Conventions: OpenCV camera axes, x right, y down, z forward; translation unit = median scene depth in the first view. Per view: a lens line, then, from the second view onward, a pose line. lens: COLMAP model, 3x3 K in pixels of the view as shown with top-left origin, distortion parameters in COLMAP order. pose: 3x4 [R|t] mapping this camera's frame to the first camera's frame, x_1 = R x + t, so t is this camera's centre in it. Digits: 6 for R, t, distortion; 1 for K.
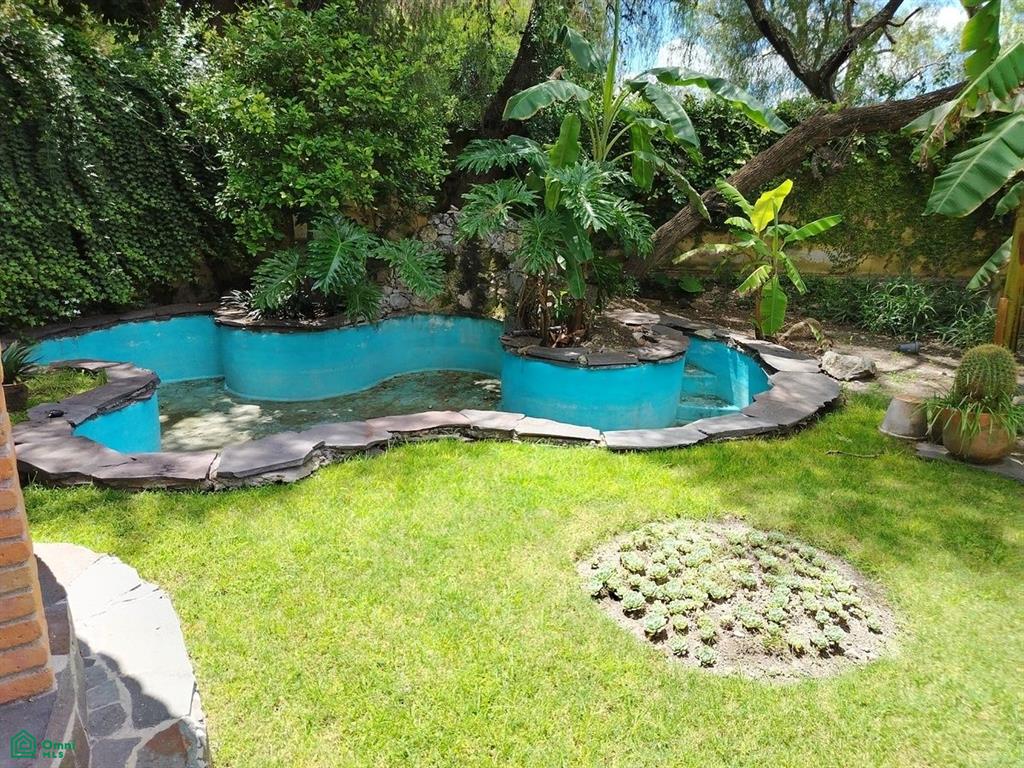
lens RADIAL K [[689.9, 0, 512.0], [0, 689.9, 386.3], [0, 0, 1]] dist [0.096918, -0.142595]
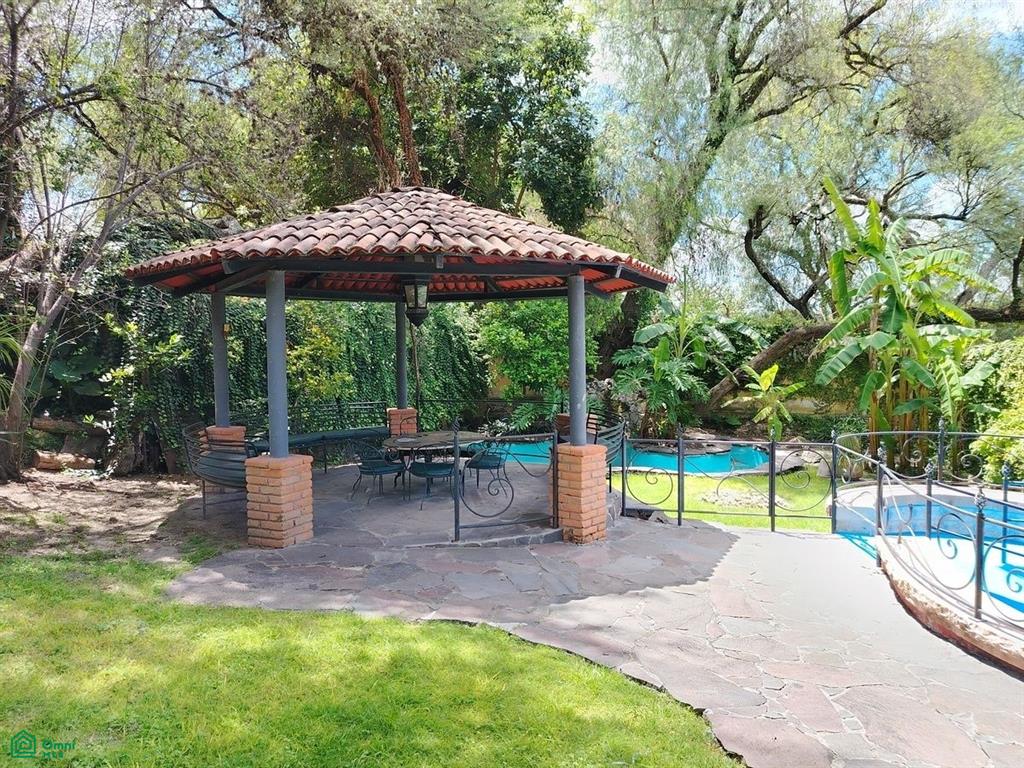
lens RADIAL K [[689.9, 0, 512.0], [0, 689.9, 386.3], [0, 0, 1]] dist [0.096918, -0.142595]
pose [[0.997164, -0.013517, -0.074039, -0.202765], [-0.003351, 0.974792, -0.223092, 0.201884], [0.075189, 0.222707, 0.971982, -0.937896]]
